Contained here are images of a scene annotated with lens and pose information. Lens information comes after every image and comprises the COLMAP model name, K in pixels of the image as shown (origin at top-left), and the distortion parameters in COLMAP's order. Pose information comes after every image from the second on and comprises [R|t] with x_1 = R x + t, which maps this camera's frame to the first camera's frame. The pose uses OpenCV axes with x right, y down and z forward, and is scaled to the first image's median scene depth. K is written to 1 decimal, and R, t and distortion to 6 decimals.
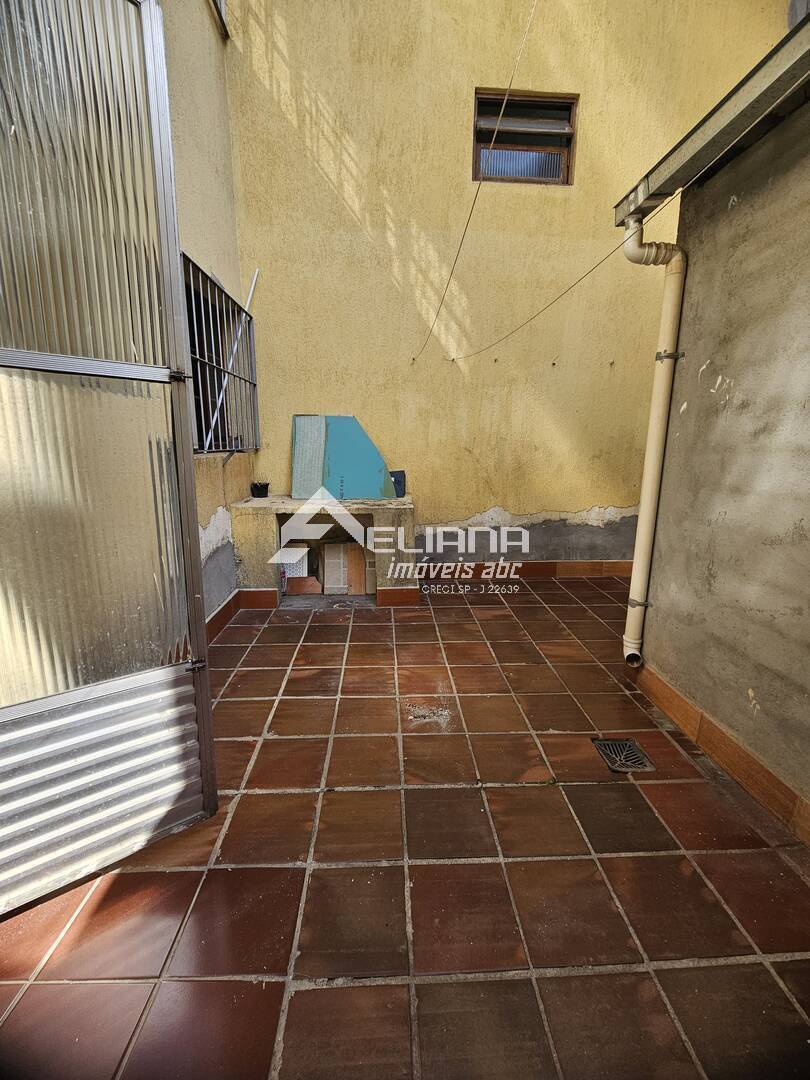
lens RADIAL K [[443.9, 0, 403.3], [0, 443.9, 538.0], [0, 0, 1]] dist [-0.000485, 0.000611]
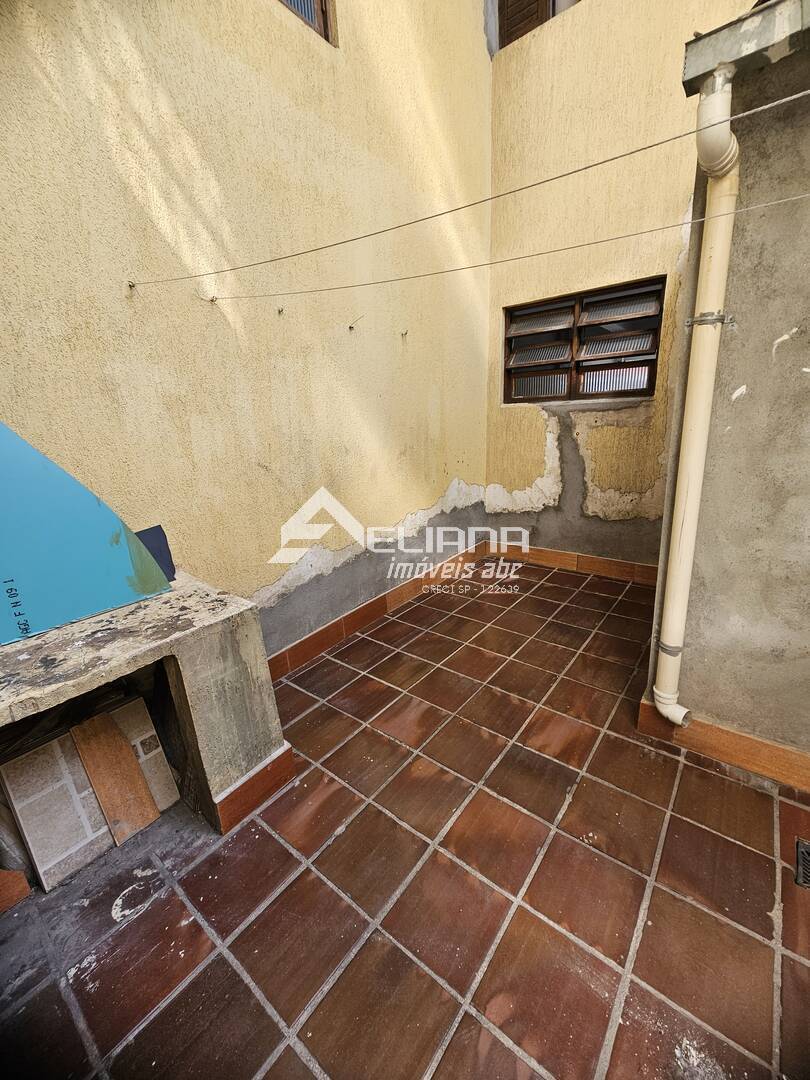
lens RADIAL K [[443.9, 0, 407.2], [0, 443.9, 533.6], [0, 0, 1]] dist [-0.000485, 0.000611]
pose [[0.655641, -0.235478, 0.717415, -0.184356], [0.215077, 0.969009, 0.121502, -0.156401], [-0.723793, 0.074638, 0.685968, 0.518750]]
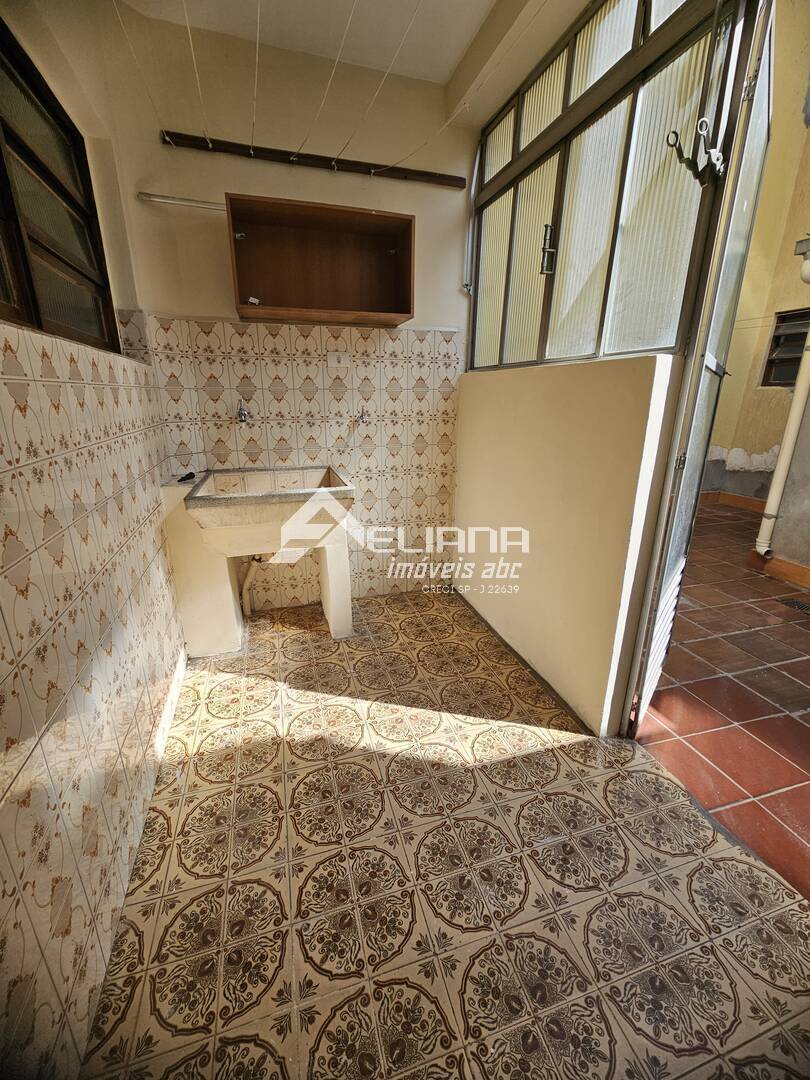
lens RADIAL K [[443.9, 0, 406.4], [0, 443.9, 537.3], [0, 0, 1]] dist [-0.000485, 0.000611]
pose [[0.969517, -0.074974, 0.233270, -0.667566], [0.051672, 0.993186, 0.104457, -0.001787], [-0.239512, -0.089220, 0.966785, -0.103921]]
